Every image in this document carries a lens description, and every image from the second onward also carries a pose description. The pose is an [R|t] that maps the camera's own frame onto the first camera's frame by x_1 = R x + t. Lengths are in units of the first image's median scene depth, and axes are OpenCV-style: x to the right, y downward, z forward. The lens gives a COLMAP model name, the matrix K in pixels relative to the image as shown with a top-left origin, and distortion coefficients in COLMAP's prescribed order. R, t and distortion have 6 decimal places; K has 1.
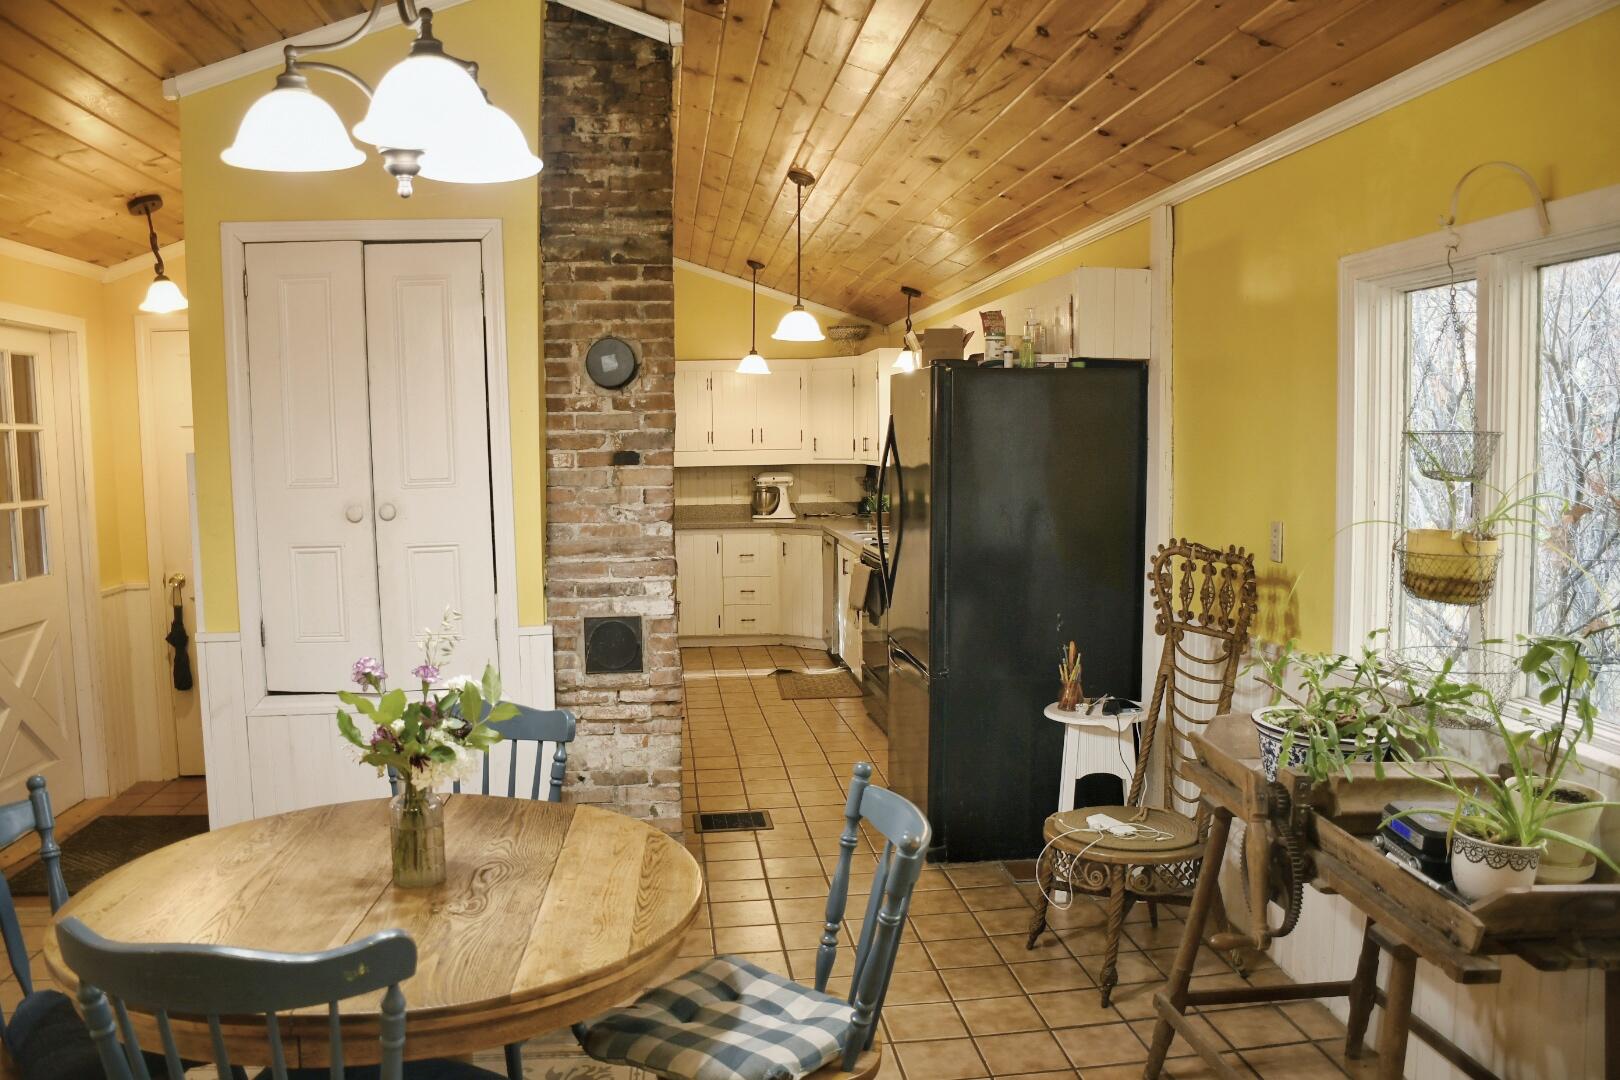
lens RADIAL K [[1278.7, 0, 801.9], [0, 1278.7, 540.1], [0, 0, 1]] dist [-0.148030, 0.107674]
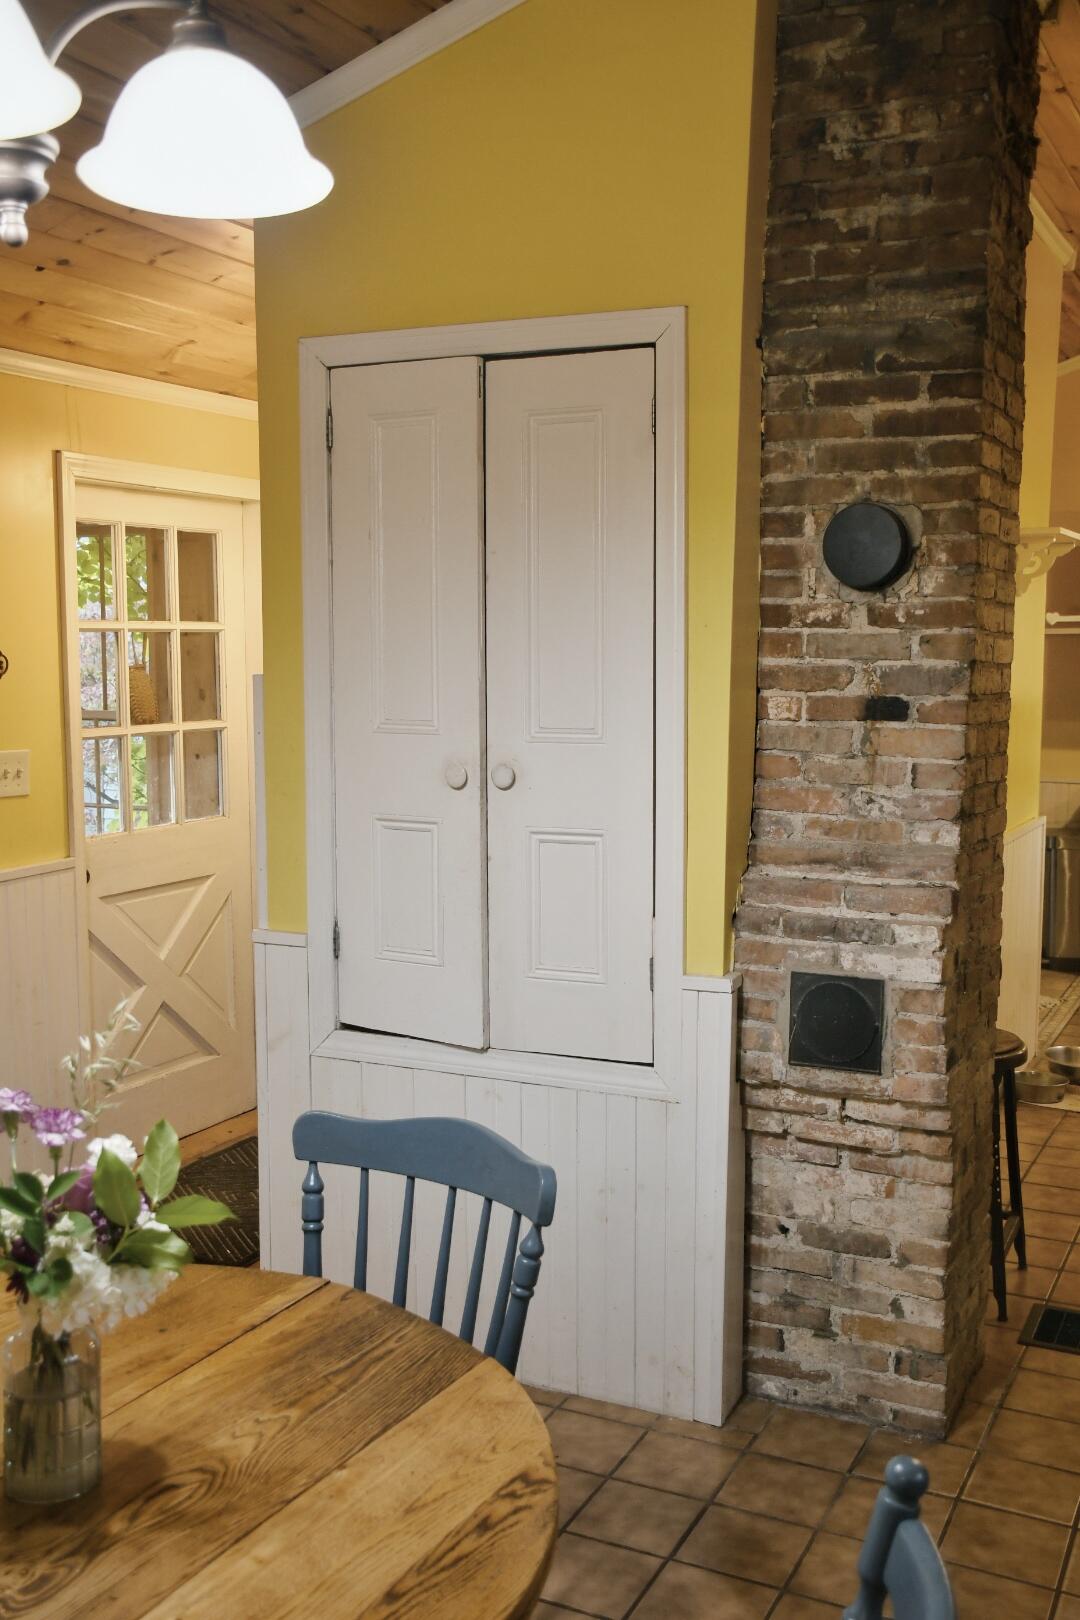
lens RADIAL K [[1660.8, 0, 542.1], [0, 1660.8, 822.5], [0, 0, 1]] dist [-0.049691, 0.223324]
pose [[0.843139, 0.079583, -0.531774, 0.140080], [-0.061979, 0.996778, 0.050905, -0.041518], [0.534112, -0.009961, 0.845355, 0.271222]]
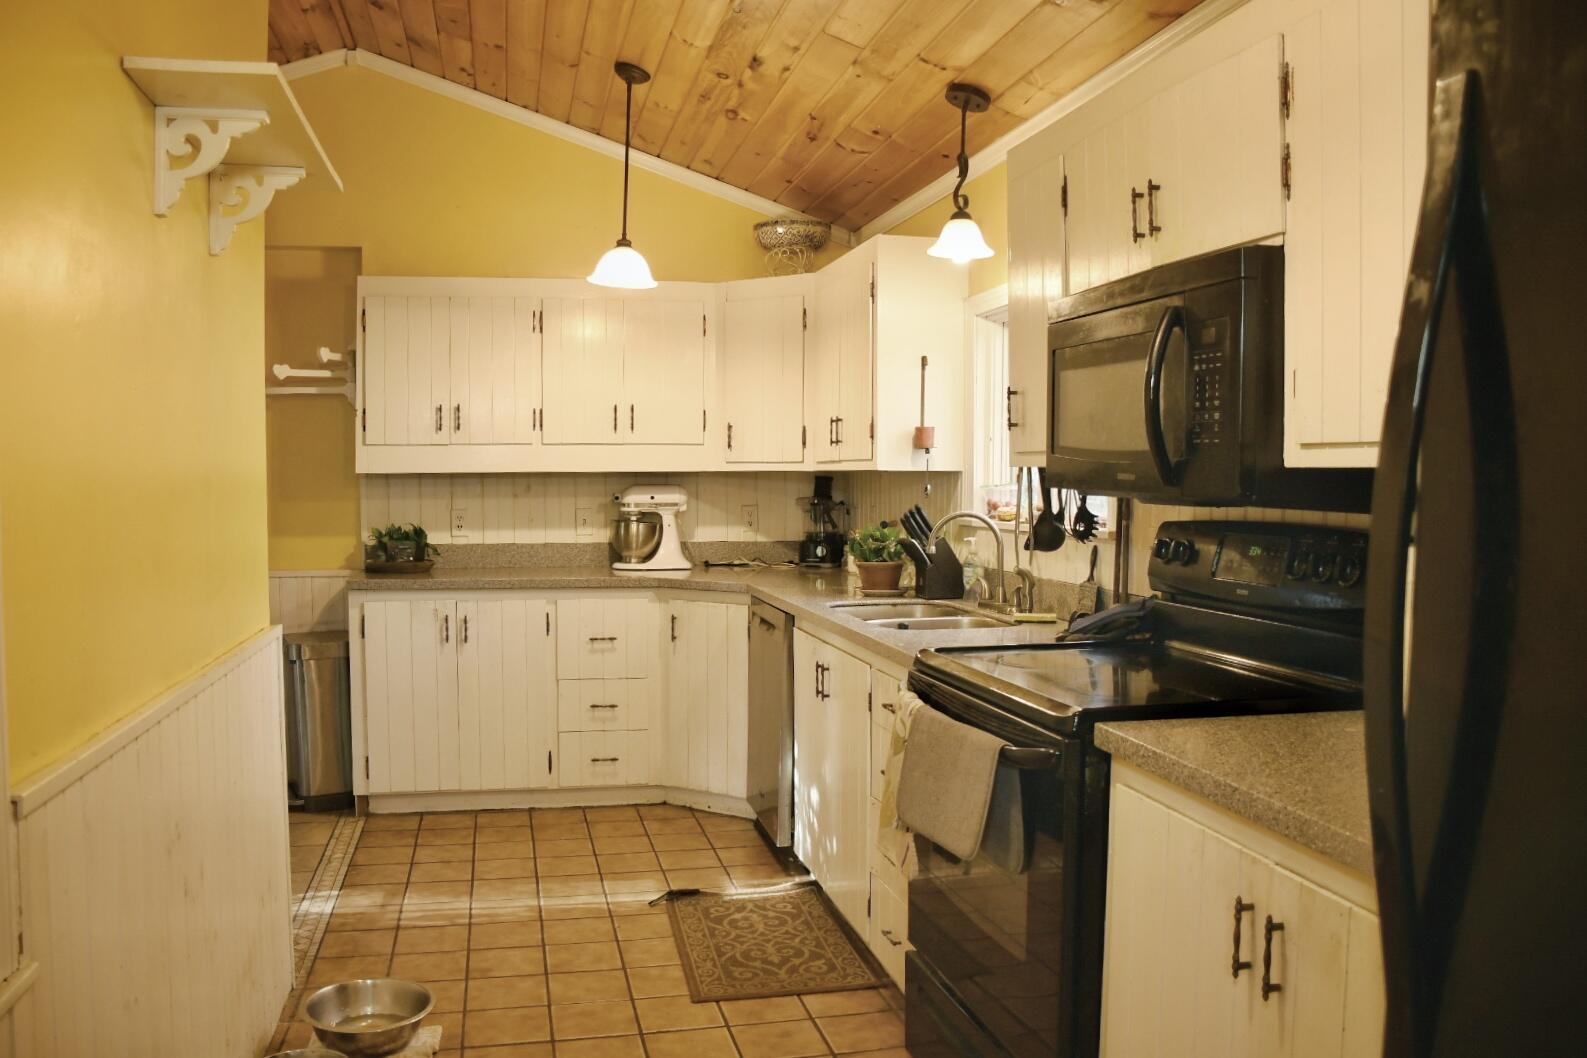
lens RADIAL K [[1252.6, 0, 785.5], [0, 1252.6, 529.0], [0, 0, 1]] dist [-0.148030, 0.107674]
pose [[0.993655, 0.010675, 0.111960, -0.056502], [-0.006245, 0.999186, -0.039844, -0.029595], [-0.112294, 0.038892, 0.992914, 1.023569]]
